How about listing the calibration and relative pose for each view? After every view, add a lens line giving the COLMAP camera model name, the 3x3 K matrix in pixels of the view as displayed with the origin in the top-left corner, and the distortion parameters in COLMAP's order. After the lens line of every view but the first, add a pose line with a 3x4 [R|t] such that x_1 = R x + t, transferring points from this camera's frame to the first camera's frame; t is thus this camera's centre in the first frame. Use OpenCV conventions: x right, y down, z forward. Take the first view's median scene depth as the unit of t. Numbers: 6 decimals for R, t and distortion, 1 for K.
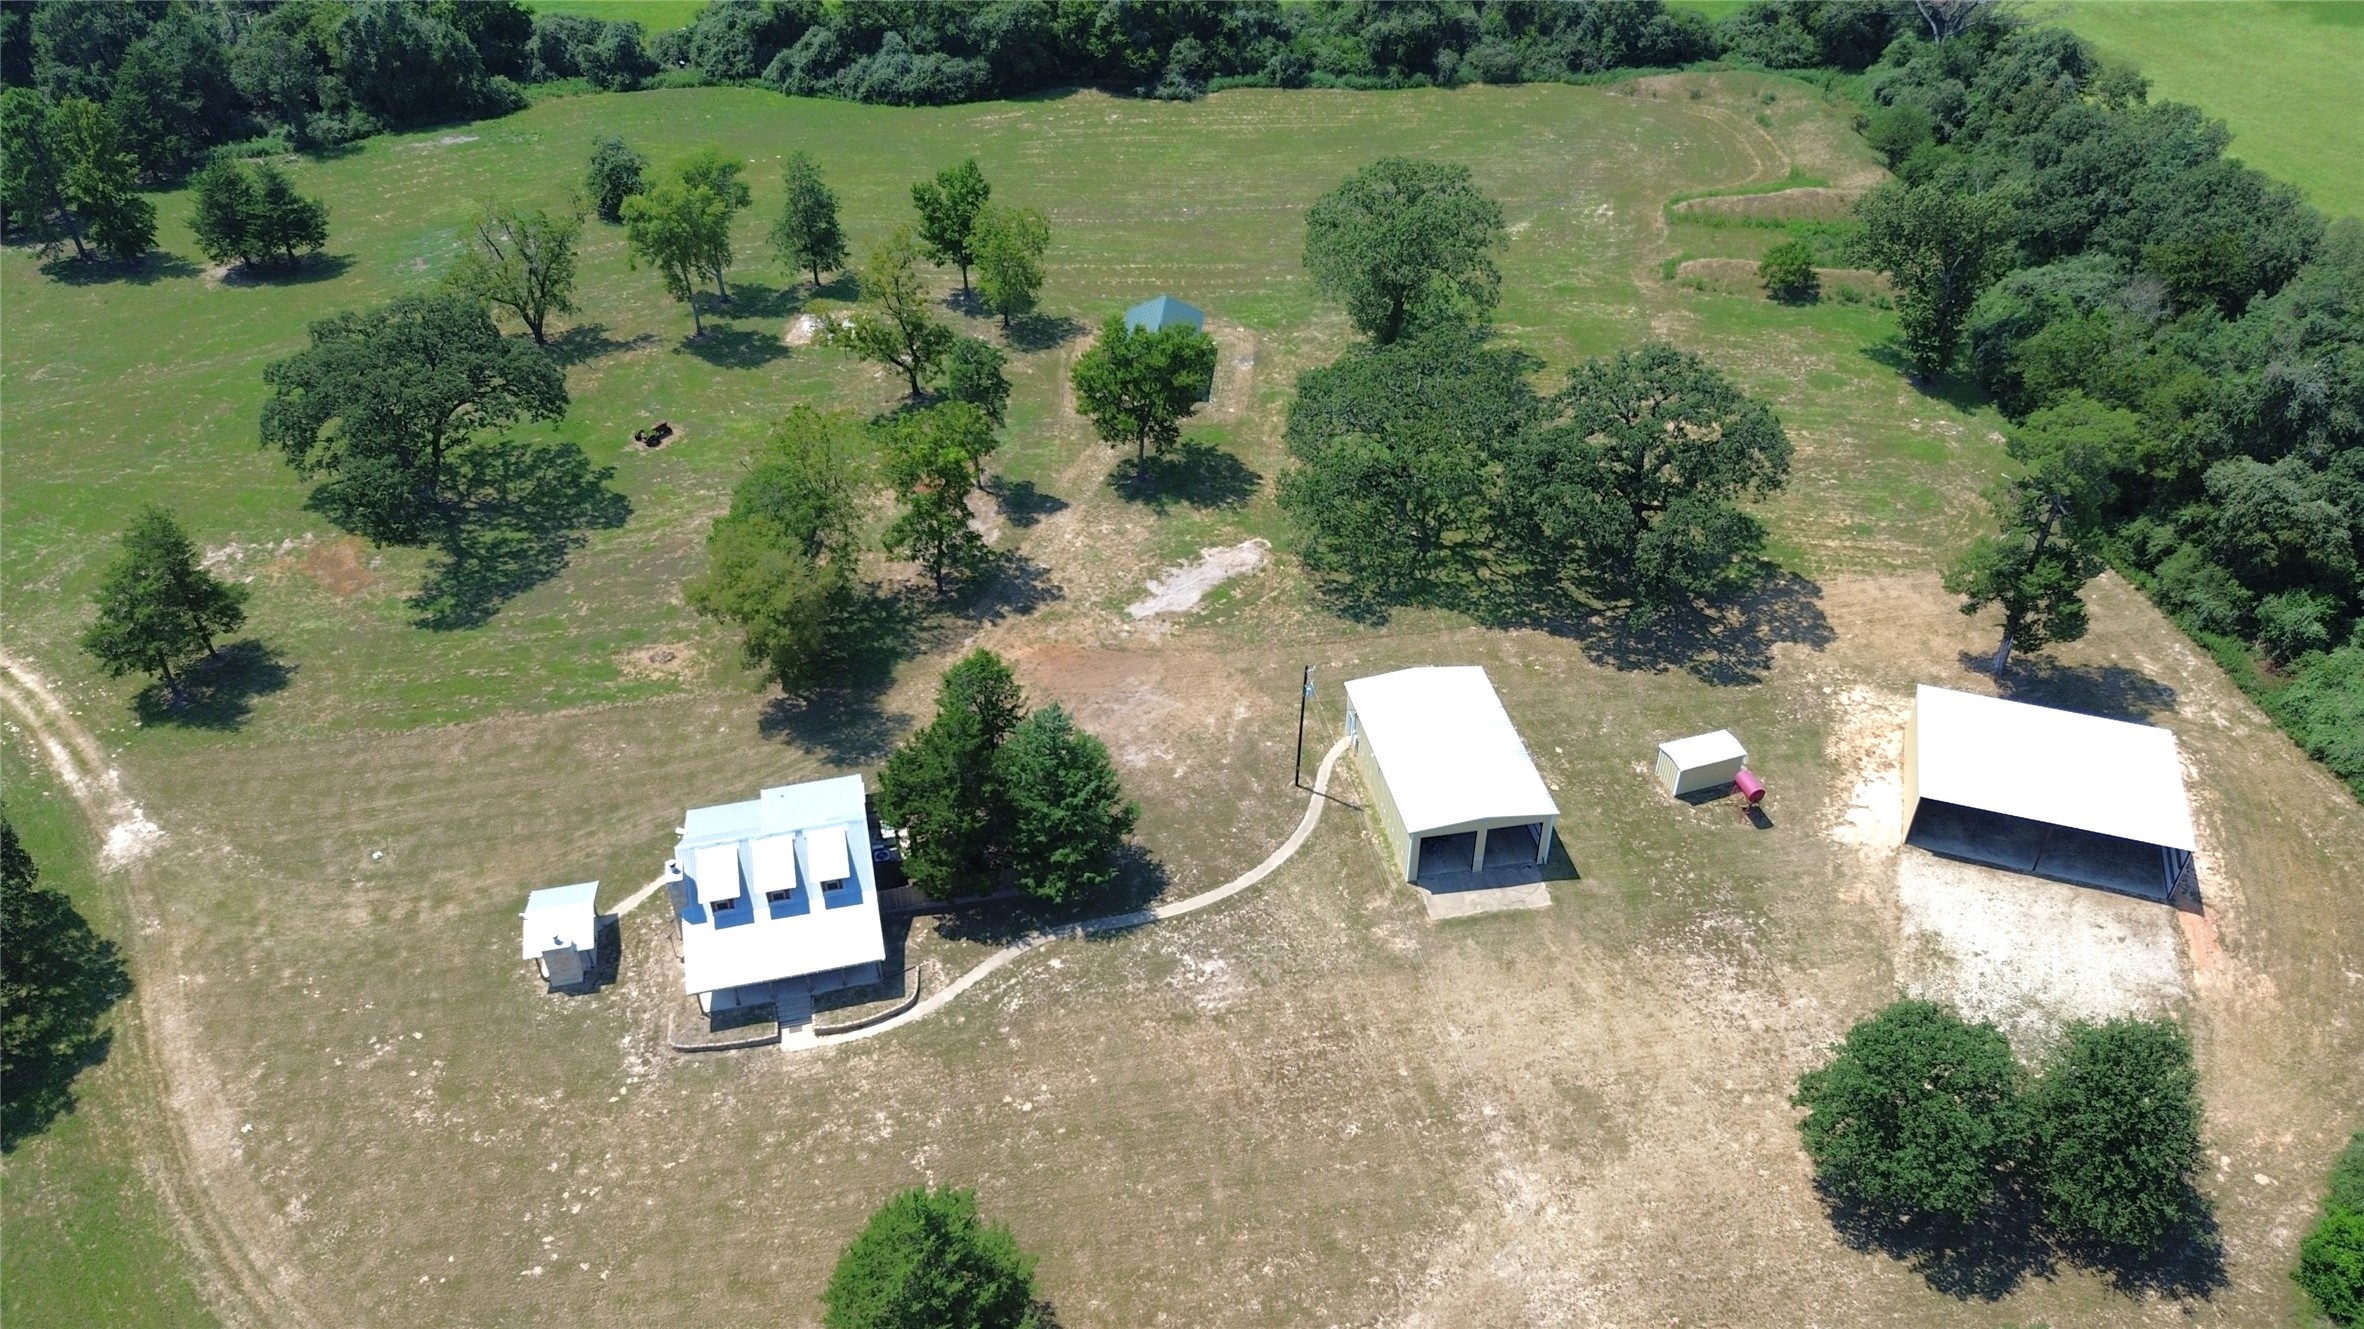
lens RADIAL K [[1638.4, 0, 1182.0], [0, 1638.4, 664.5], [0, 0, 1]] dist [0.002764, -0.019532]
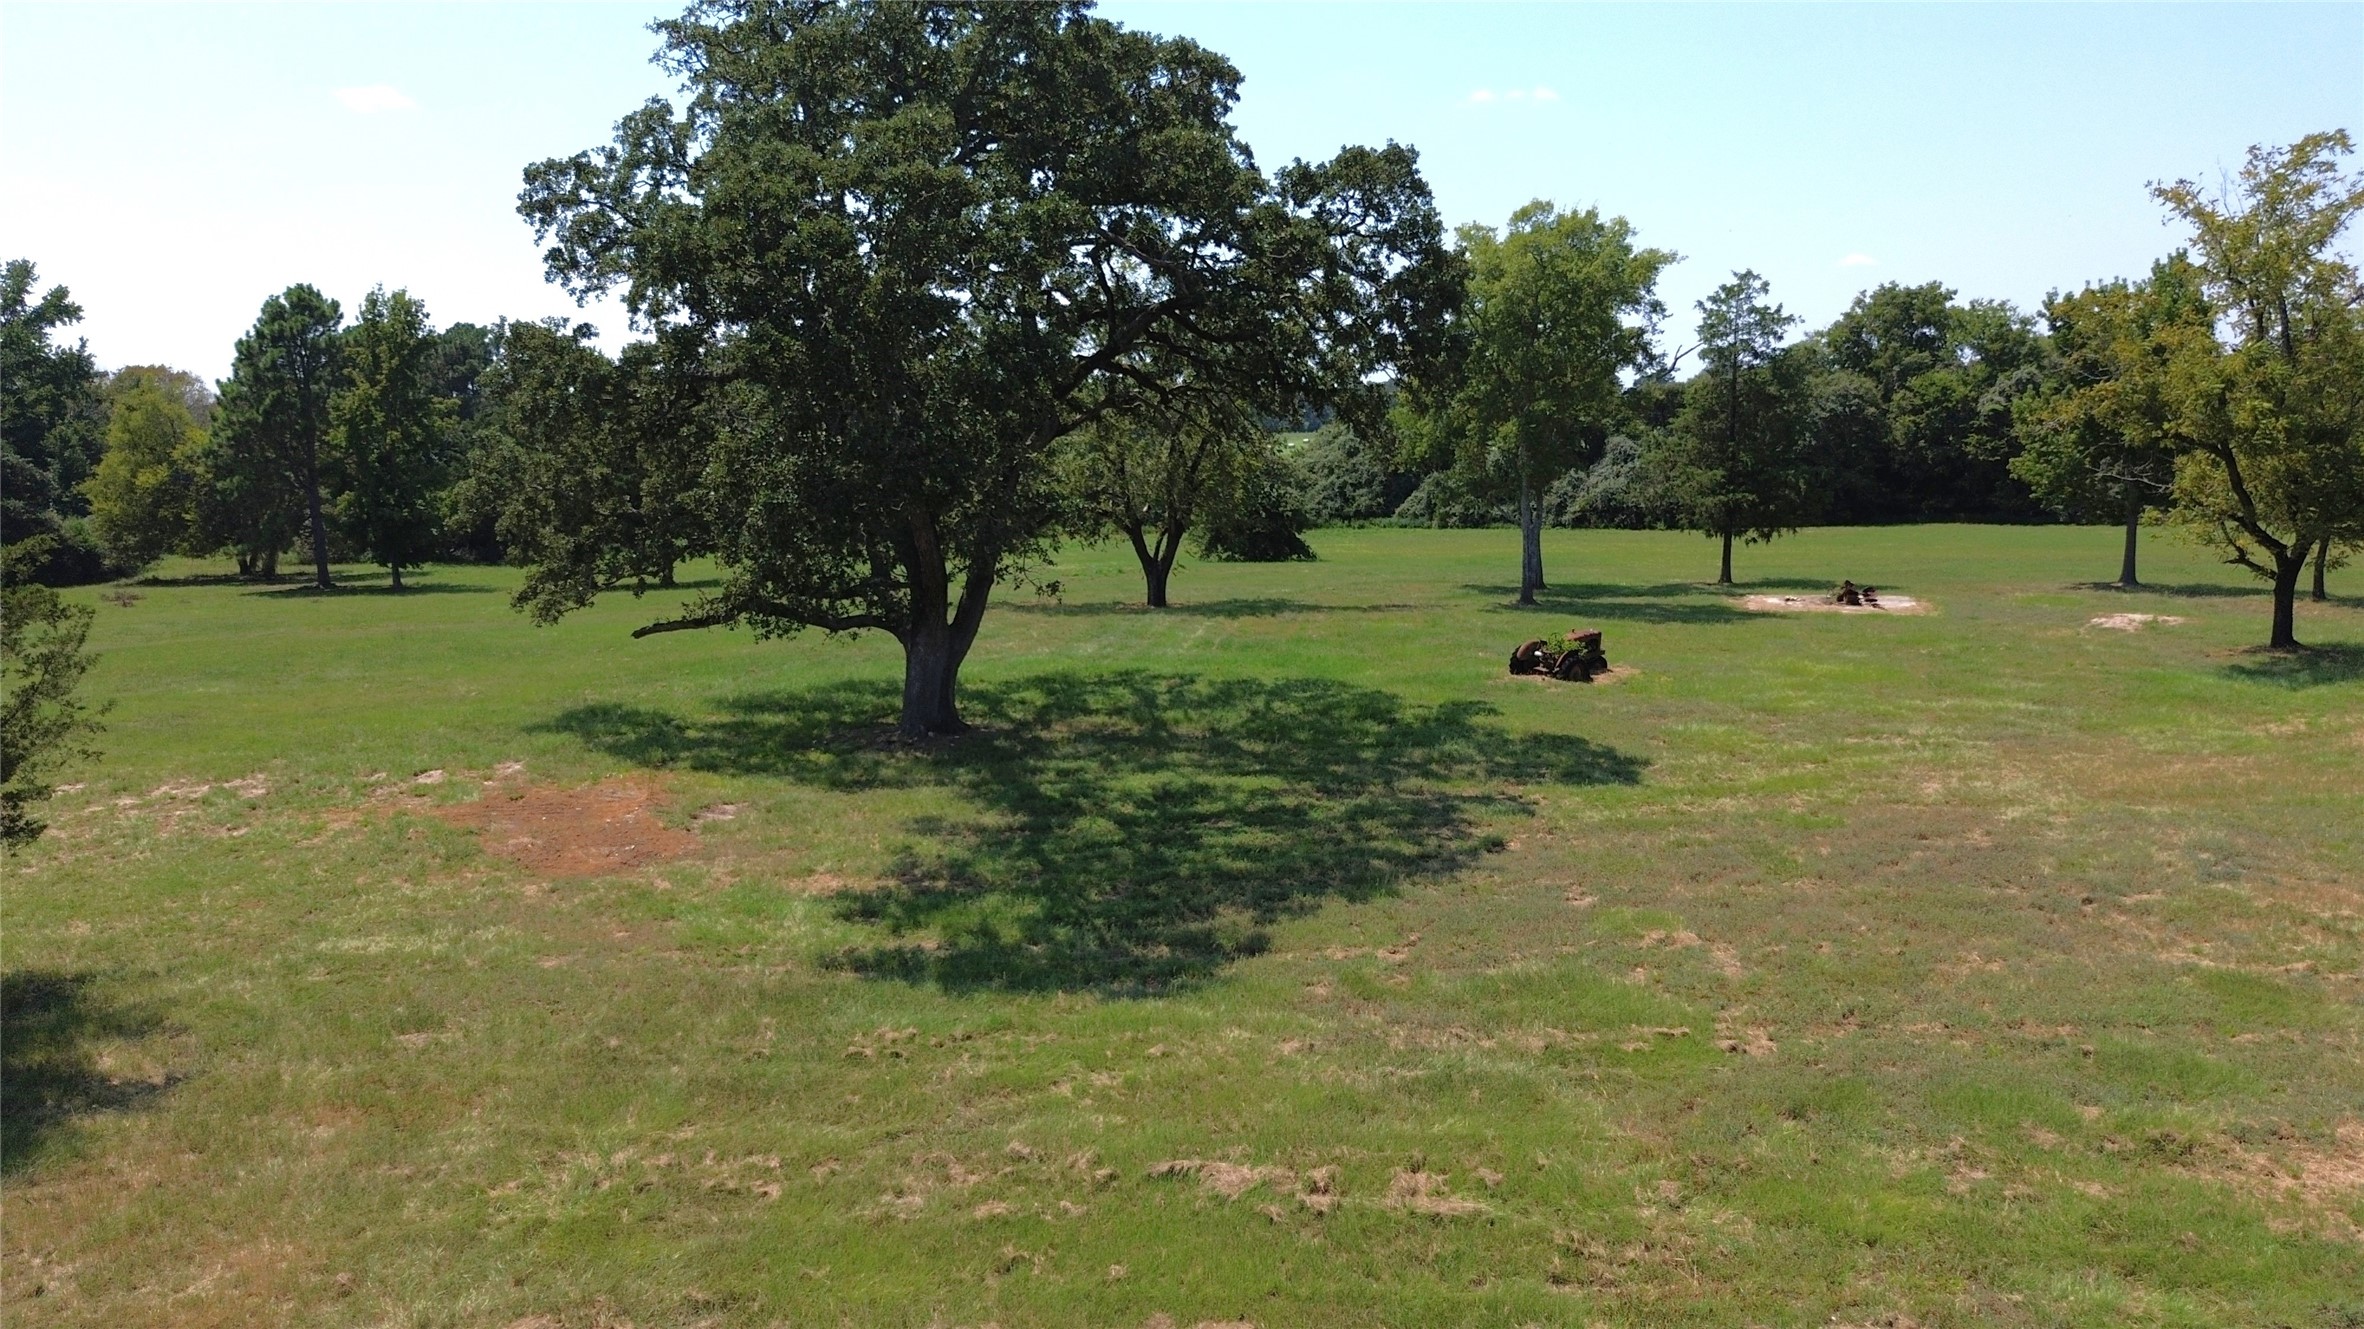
lens RADIAL K [[1638.4, 0, 1182.0], [0, 1638.4, 664.5], [0, 0, 1]] dist [0.002764, -0.019532]
pose [[0.981444, 0.038613, -0.187823, -0.376826], [-0.124367, 0.873732, -0.470240, 0.030223], [0.145950, 0.484873, 0.862321, 0.782756]]
